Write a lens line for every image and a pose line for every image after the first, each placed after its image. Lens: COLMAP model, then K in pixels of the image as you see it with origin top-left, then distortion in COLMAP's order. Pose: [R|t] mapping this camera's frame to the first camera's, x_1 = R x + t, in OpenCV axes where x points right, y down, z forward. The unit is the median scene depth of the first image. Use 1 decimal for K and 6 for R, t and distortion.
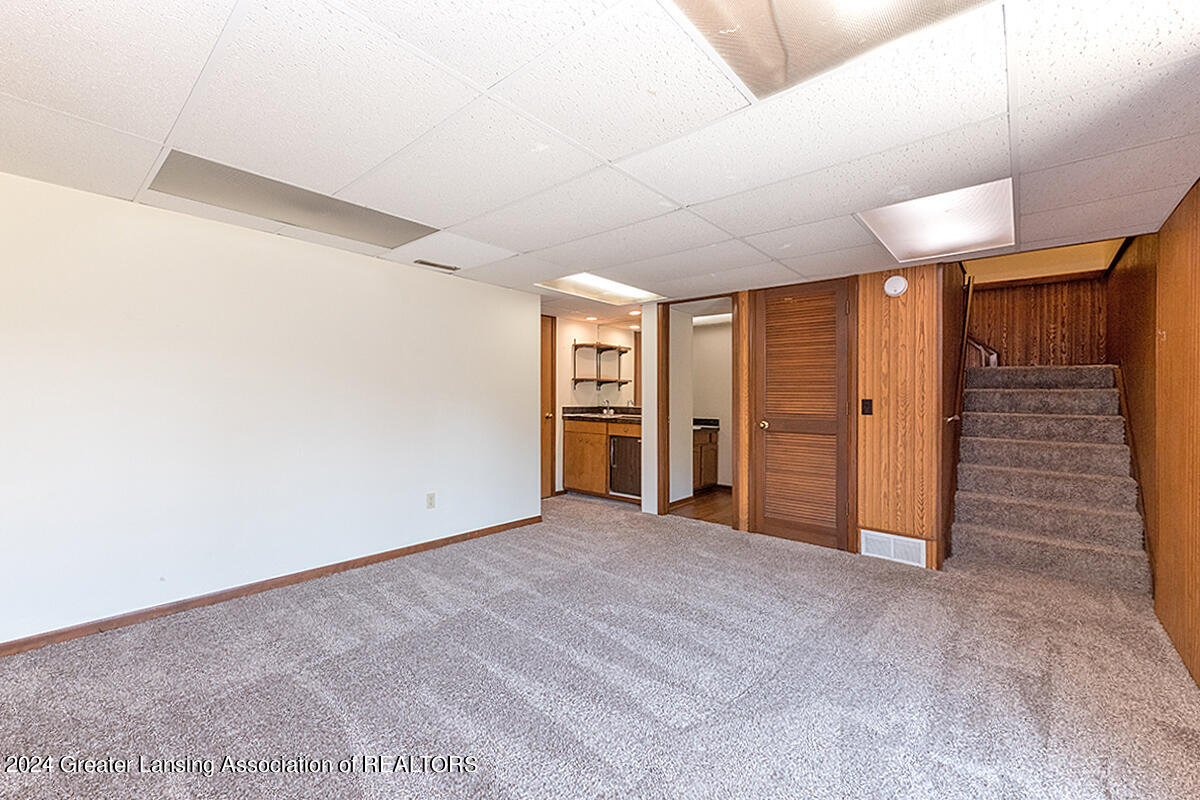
lens RADIAL K [[493.1, 0, 581.3], [0, 493.1, 404.4], [0, 0, 1]] dist [0.011695, 0.000400]
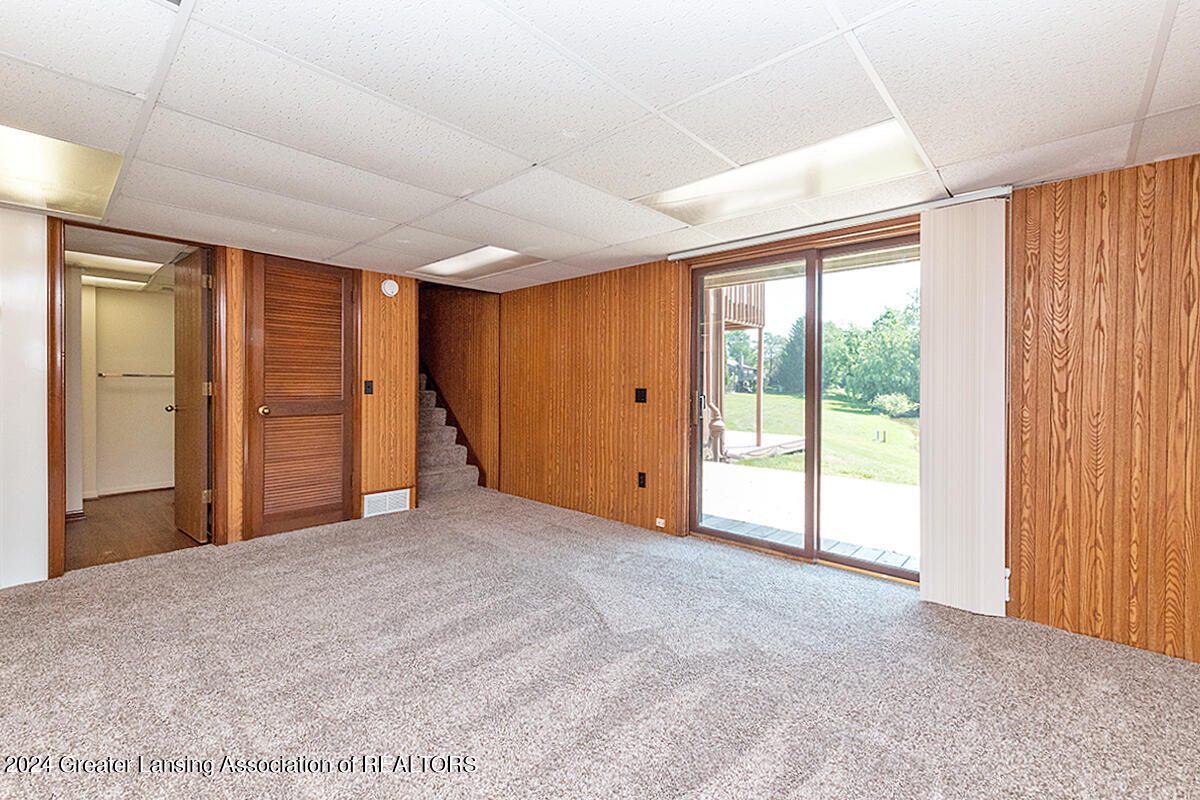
lens RADIAL K [[511.3, 0, 568.7], [0, 511.3, 391.4], [0, 0, 1]] dist [0.016069, 0.000700]
pose [[0.047786, -0.023305, 0.998586, -0.581552], [0.012353, 0.999665, 0.022739, -0.006934], [-0.998781, 0.011249, 0.048058, 0.478096]]
